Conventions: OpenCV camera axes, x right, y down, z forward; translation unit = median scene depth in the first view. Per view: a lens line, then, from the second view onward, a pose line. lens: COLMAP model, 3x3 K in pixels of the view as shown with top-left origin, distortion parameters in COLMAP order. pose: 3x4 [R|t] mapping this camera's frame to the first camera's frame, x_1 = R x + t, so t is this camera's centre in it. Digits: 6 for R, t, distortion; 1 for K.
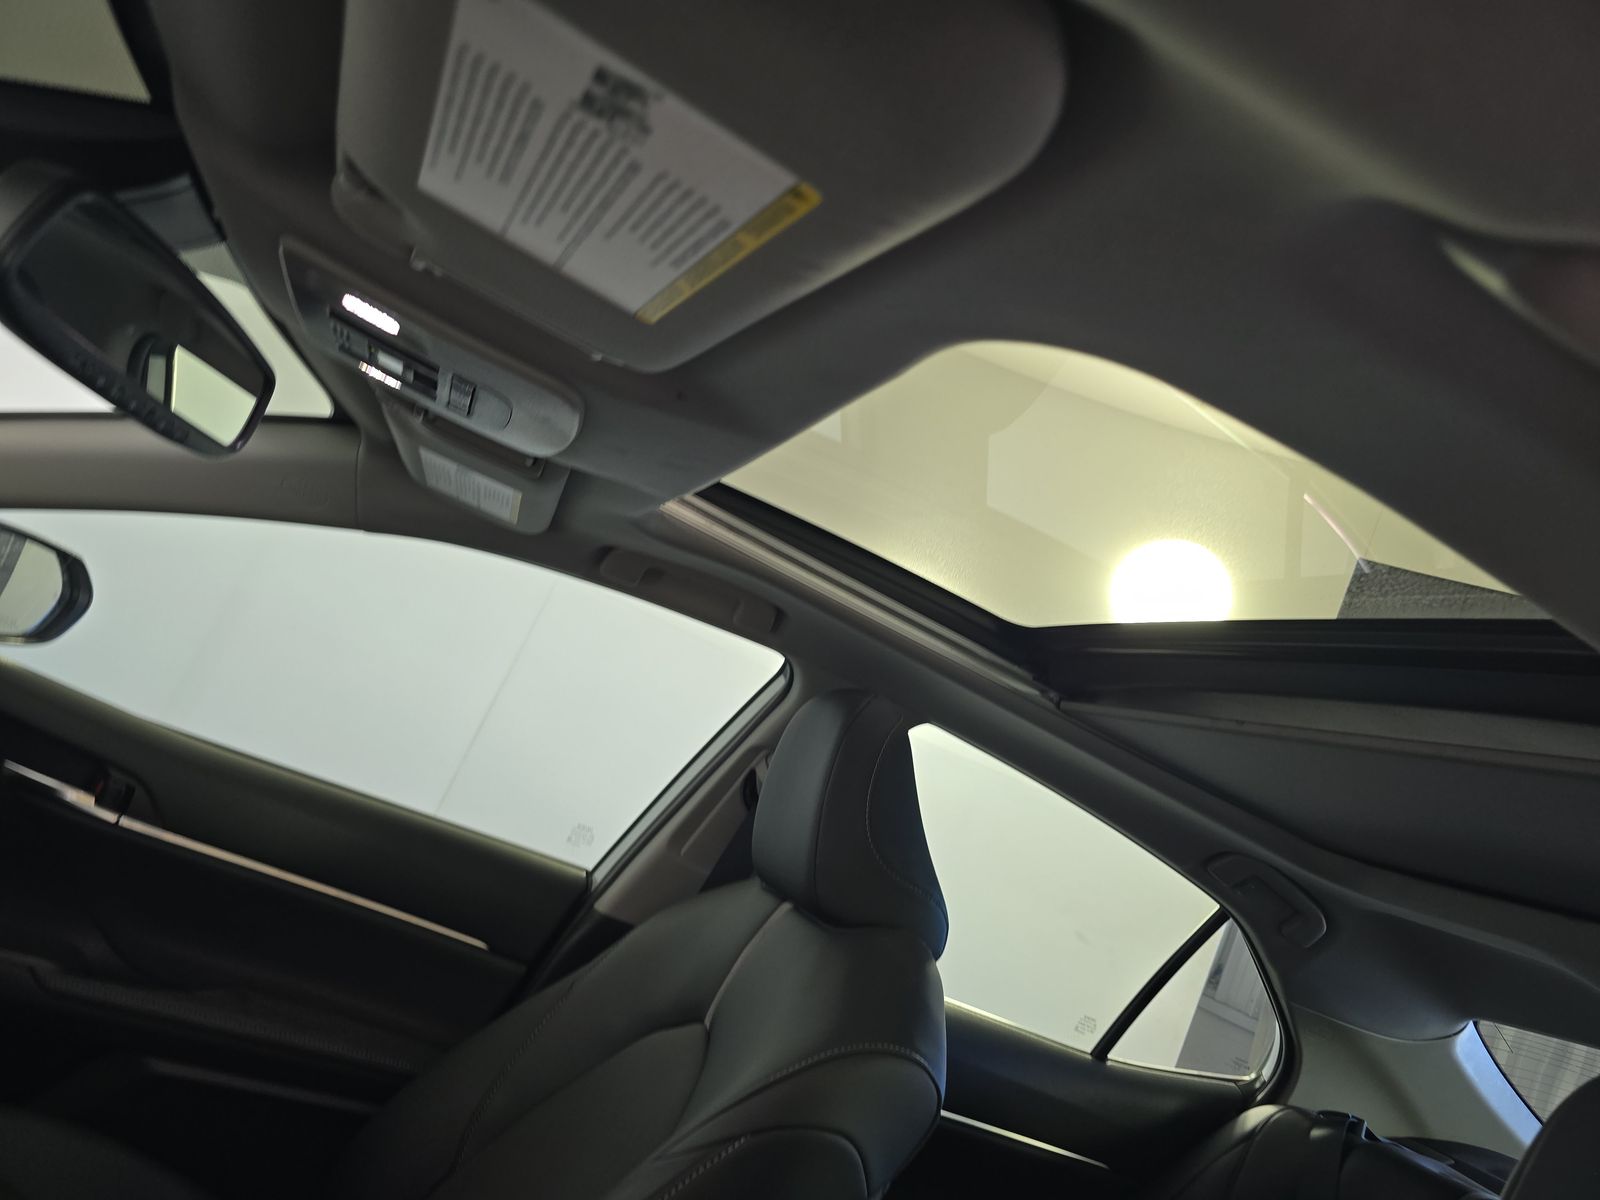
lens RADIAL K [[1094.1, 0, 800.0], [0, 1094.1, 600.0], [0, 0, 1]] dist [0.049640, -0.059130]
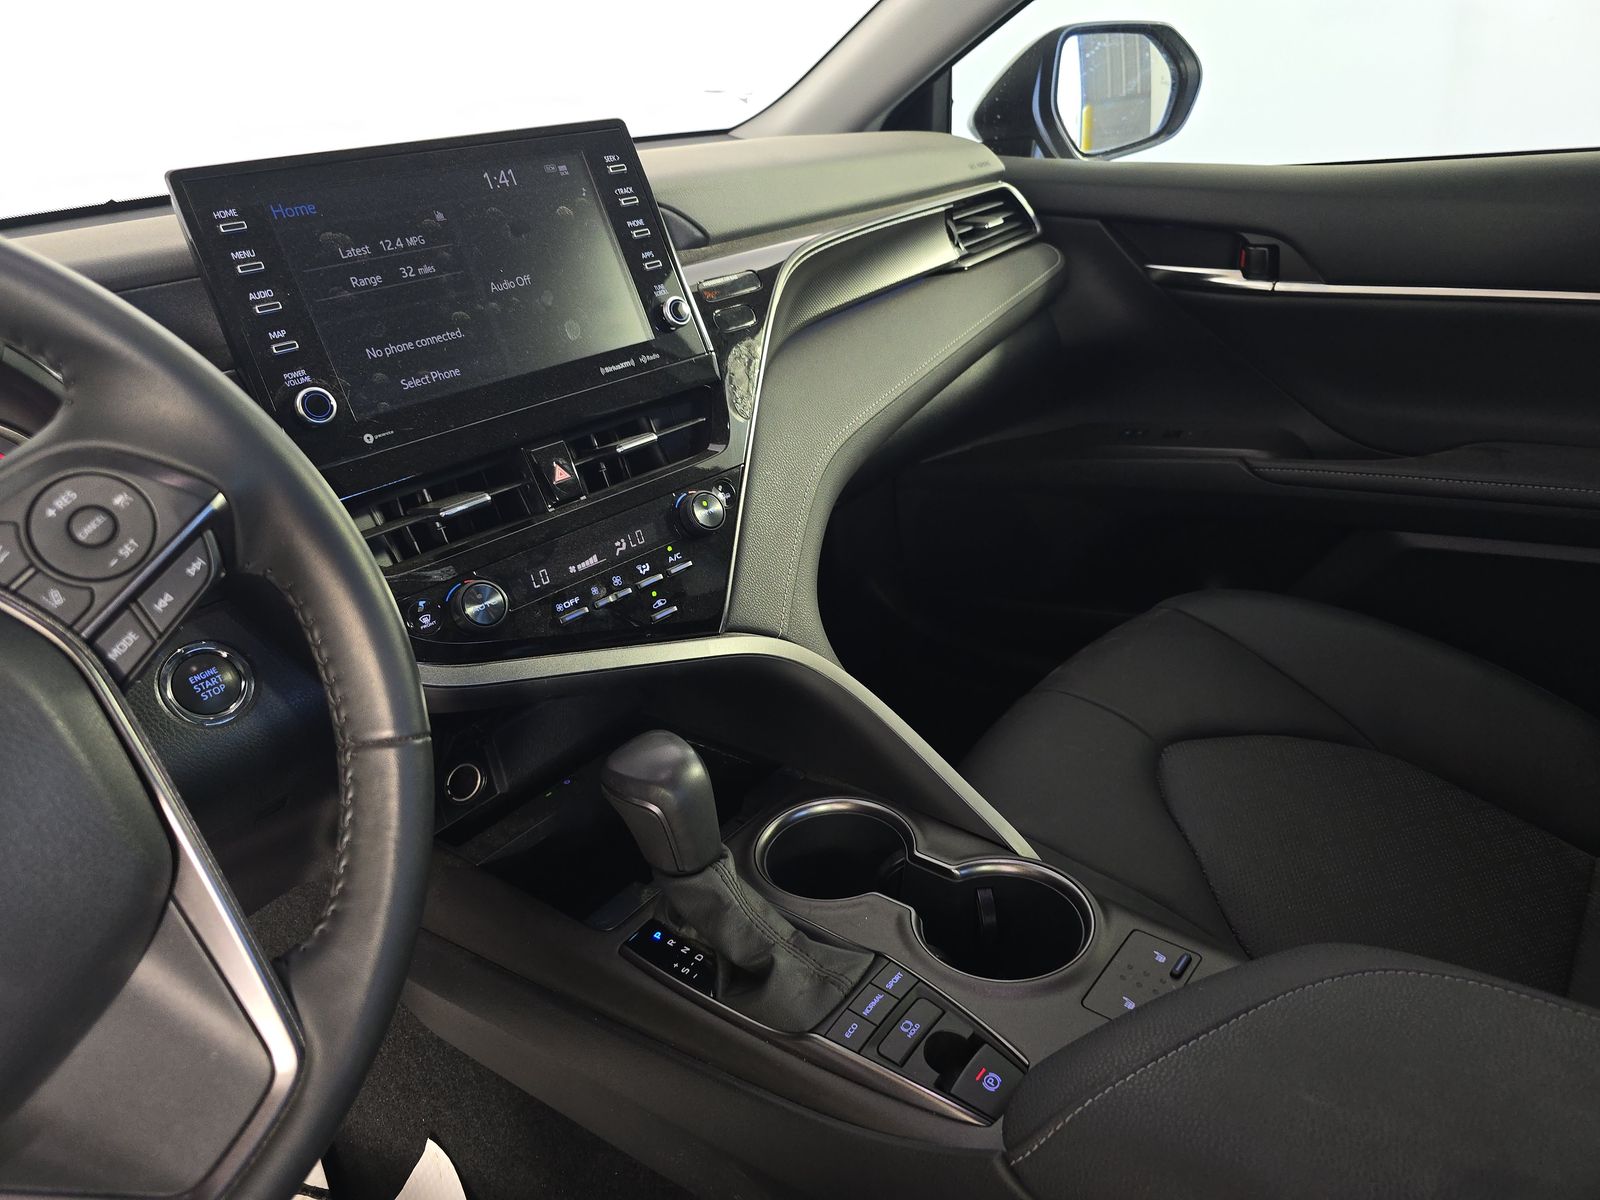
lens RADIAL K [[1094.1, 0, 800.0], [0, 1094.1, 600.0], [0, 0, 1]] dist [0.049640, -0.059130]
pose [[0.435543, -0.042414, -0.899168, -0.017244], [0.430977, 0.886788, 0.166928, 0.114532], [0.790292, -0.460225, 0.404515, 0.254000]]
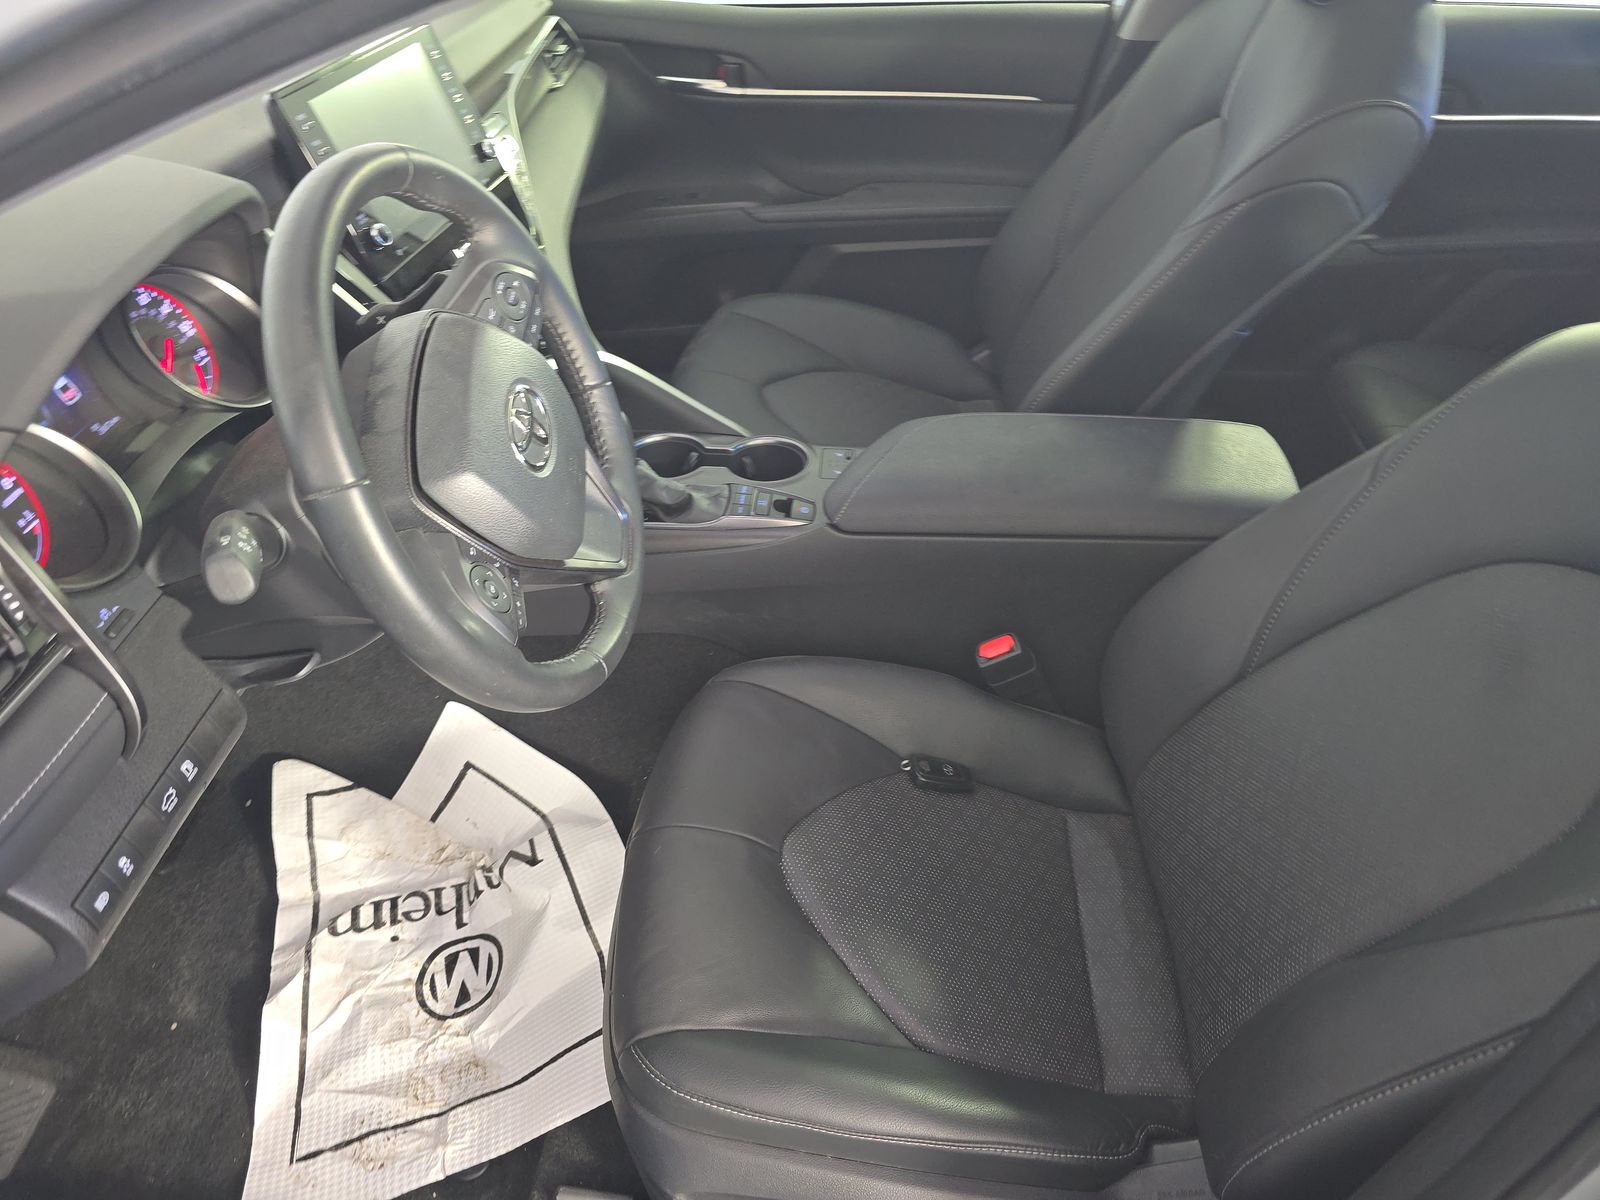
lens RADIAL K [[1064.1, 0, 800.0], [0, 1064.1, 600.0], [0, 0, 1]] dist [0.004862, -0.003416]
pose [[0.837474, -0.044936, -0.544626, 0.118727], [0.416766, 0.697148, 0.583344, -0.099756], [0.353472, -0.715517, 0.602571, -0.202968]]
